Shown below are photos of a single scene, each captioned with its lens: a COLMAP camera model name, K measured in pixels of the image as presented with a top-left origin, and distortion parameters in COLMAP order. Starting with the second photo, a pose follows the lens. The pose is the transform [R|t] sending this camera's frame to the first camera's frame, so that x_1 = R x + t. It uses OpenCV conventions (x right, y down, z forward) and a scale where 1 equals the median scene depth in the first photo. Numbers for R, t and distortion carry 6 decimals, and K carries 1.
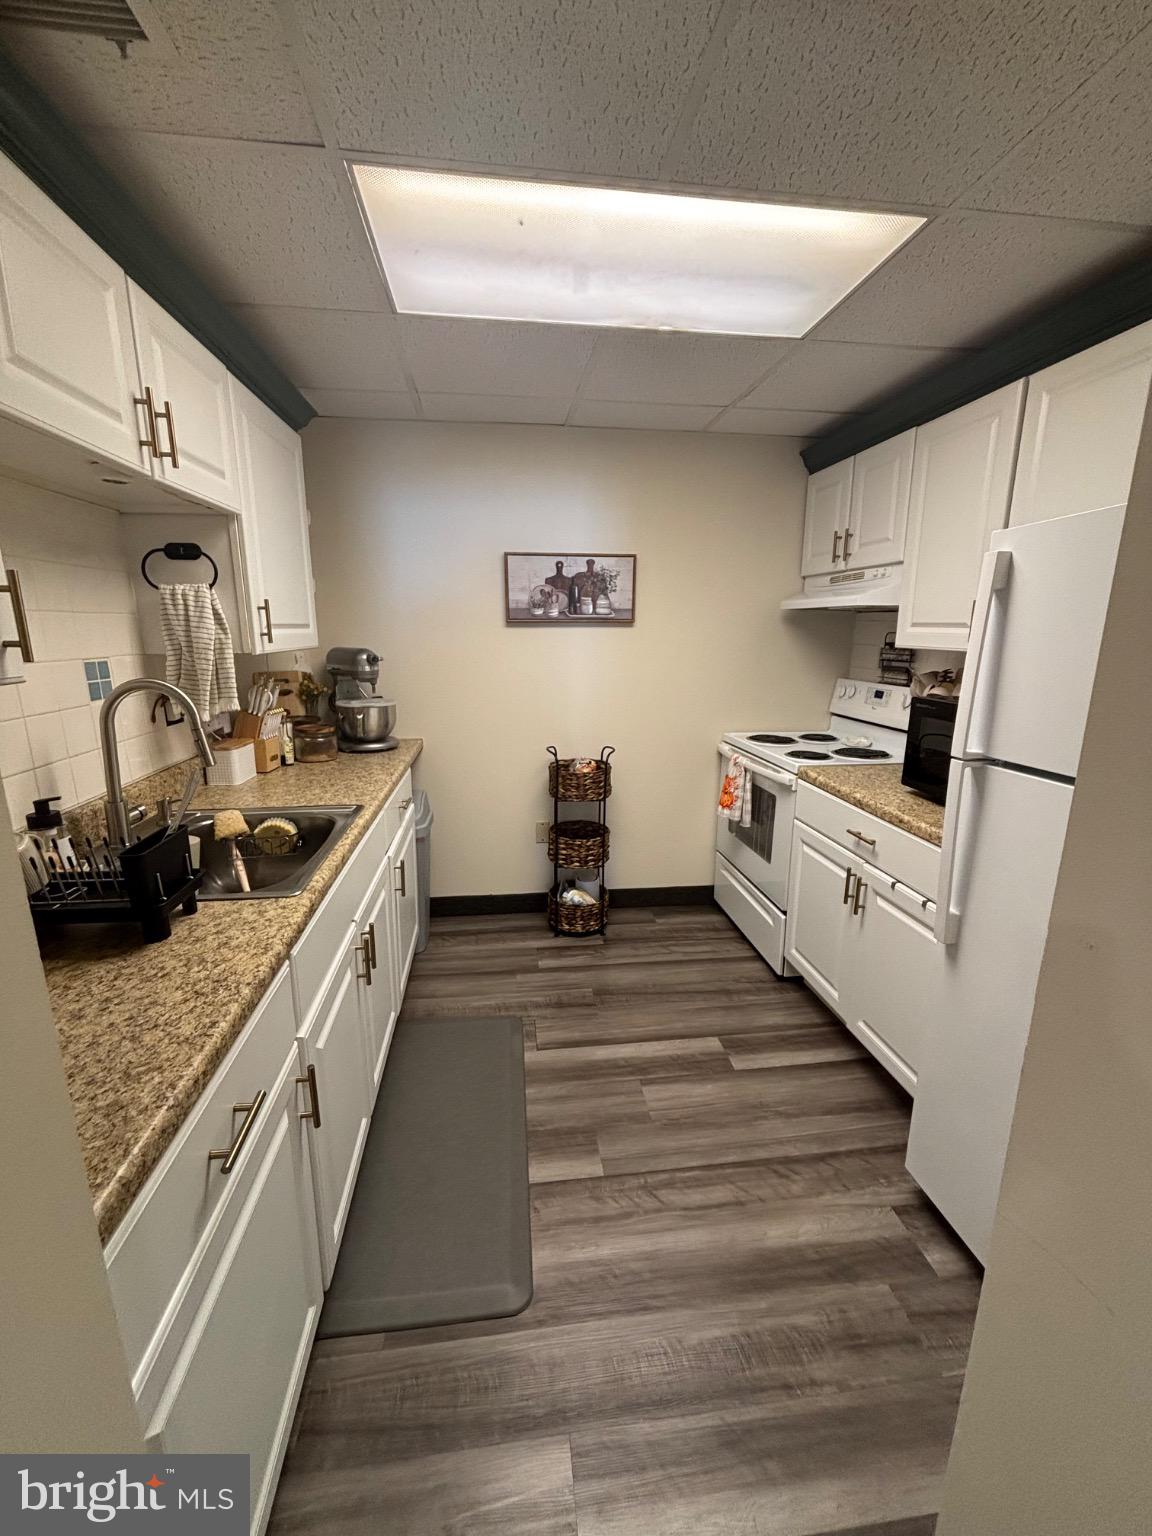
lens RADIAL K [[620.6, 0, 576.2], [0, 620.6, 767.0], [0, 0, 1]] dist [0.005019, -0.000649]
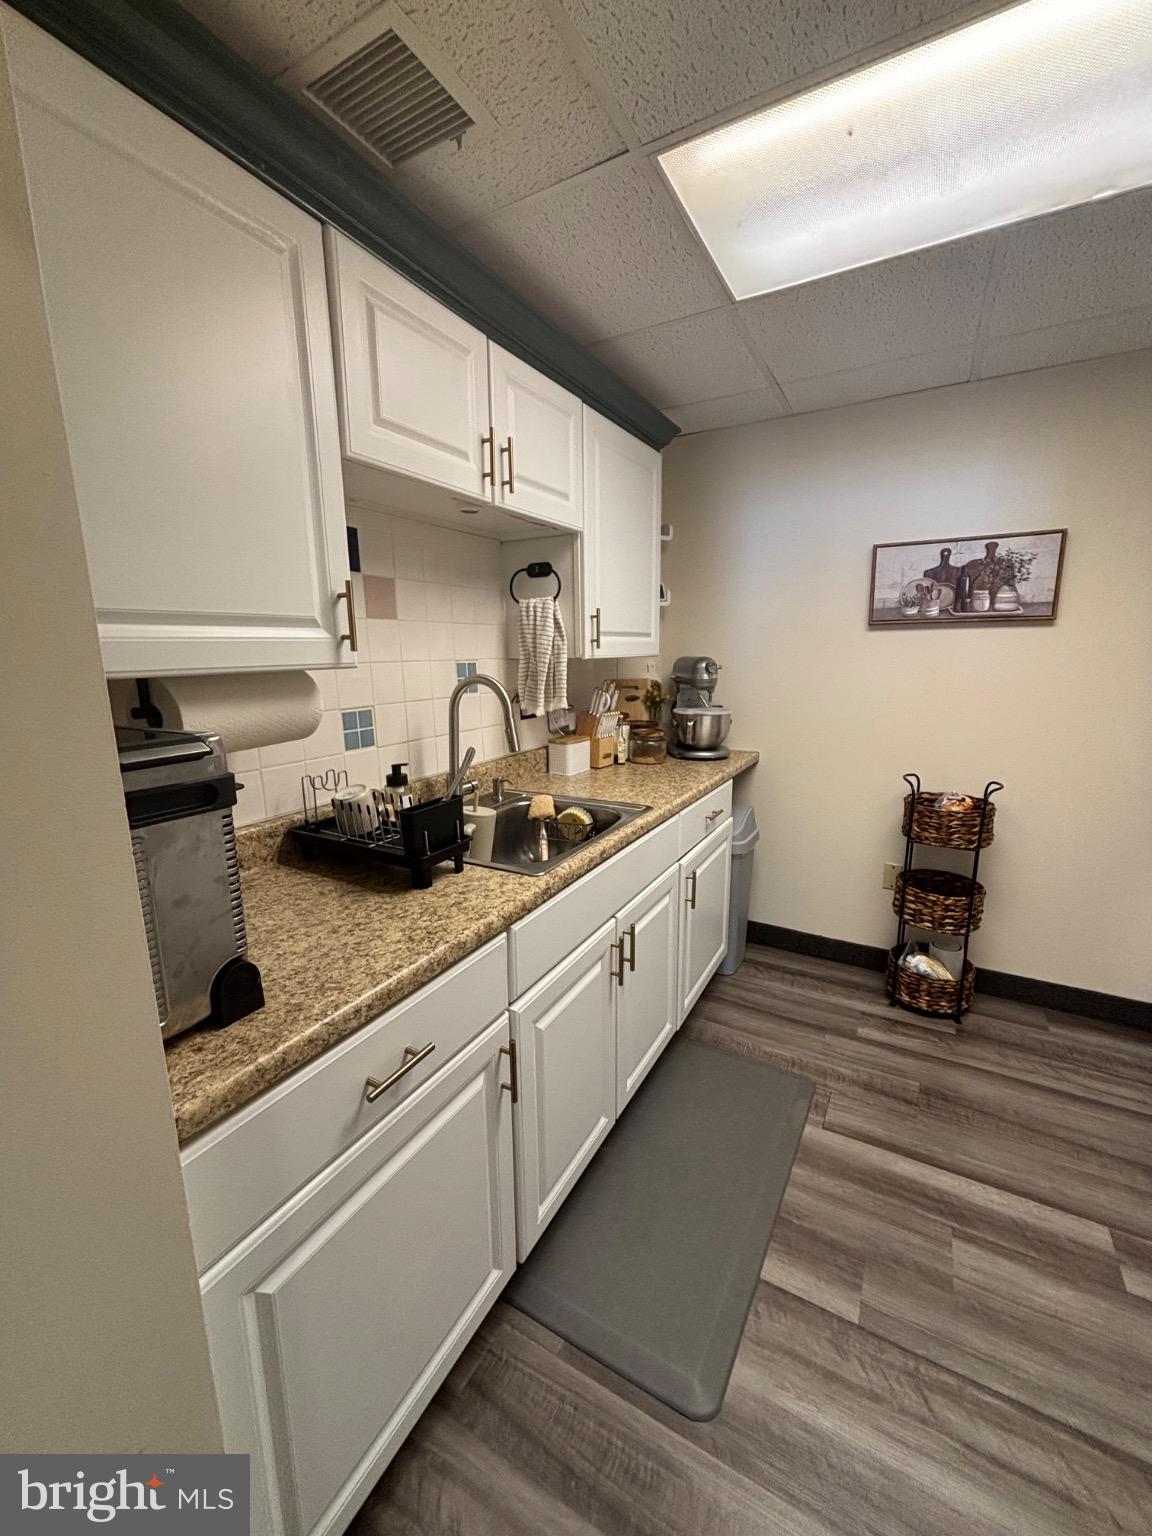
lens RADIAL K [[620.6, 0, 574.4], [0, 620.6, 767.0], [0, 0, 1]] dist [0.005019, -0.000649]
pose [[0.805243, 0.096651, -0.585015, 0.134578], [-0.114326, 0.993420, 0.006759, 0.004997], [0.581819, 0.061440, 0.810994, 0.116565]]
